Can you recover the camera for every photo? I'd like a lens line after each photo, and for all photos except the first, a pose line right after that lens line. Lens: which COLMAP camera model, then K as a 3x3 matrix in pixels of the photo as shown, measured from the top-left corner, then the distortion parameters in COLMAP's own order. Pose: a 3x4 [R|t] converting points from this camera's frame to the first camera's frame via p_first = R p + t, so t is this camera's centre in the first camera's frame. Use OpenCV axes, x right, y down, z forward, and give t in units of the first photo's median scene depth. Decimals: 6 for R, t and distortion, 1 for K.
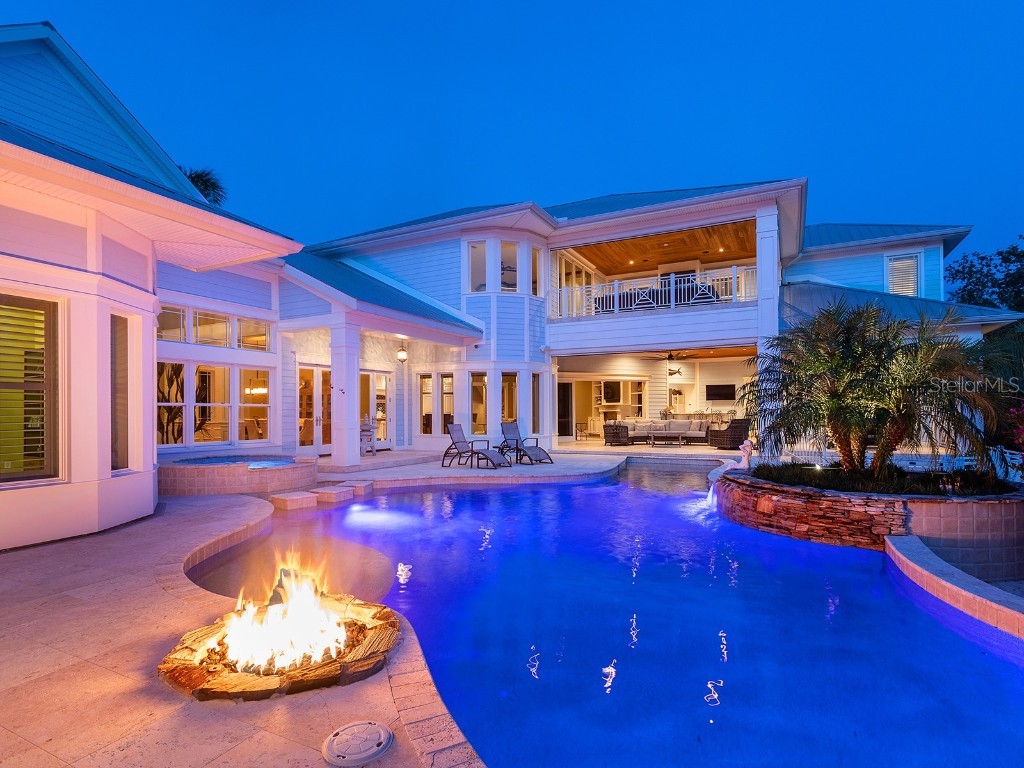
lens RADIAL K [[523.5, 0, 517.4], [0, 523.5, 407.8], [0, 0, 1]] dist [-0.002206, 0.000136]
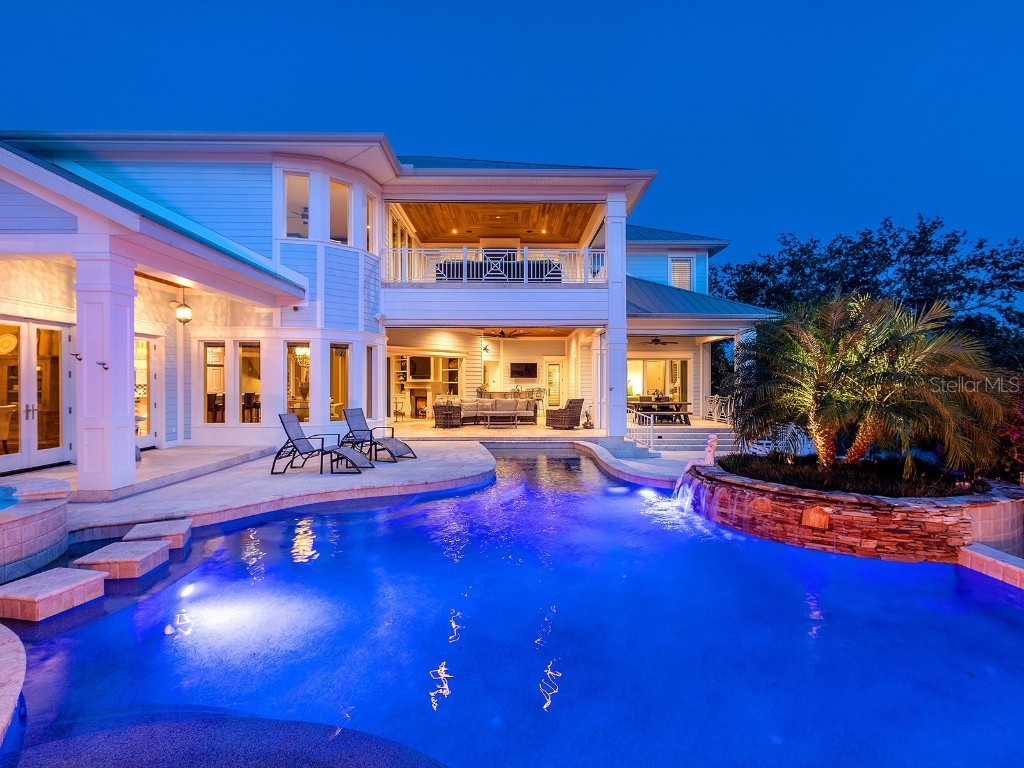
lens RADIAL K [[497.8, 0, 512.0], [0, 497.8, 384.0], [0, 0, 1]] dist [0.003608, 0.000661]
pose [[0.887264, 0.004019, 0.461245, -0.129500], [-0.008099, 0.999944, 0.006867, -0.013060], [-0.461192, -0.009828, 0.887246, 0.194037]]
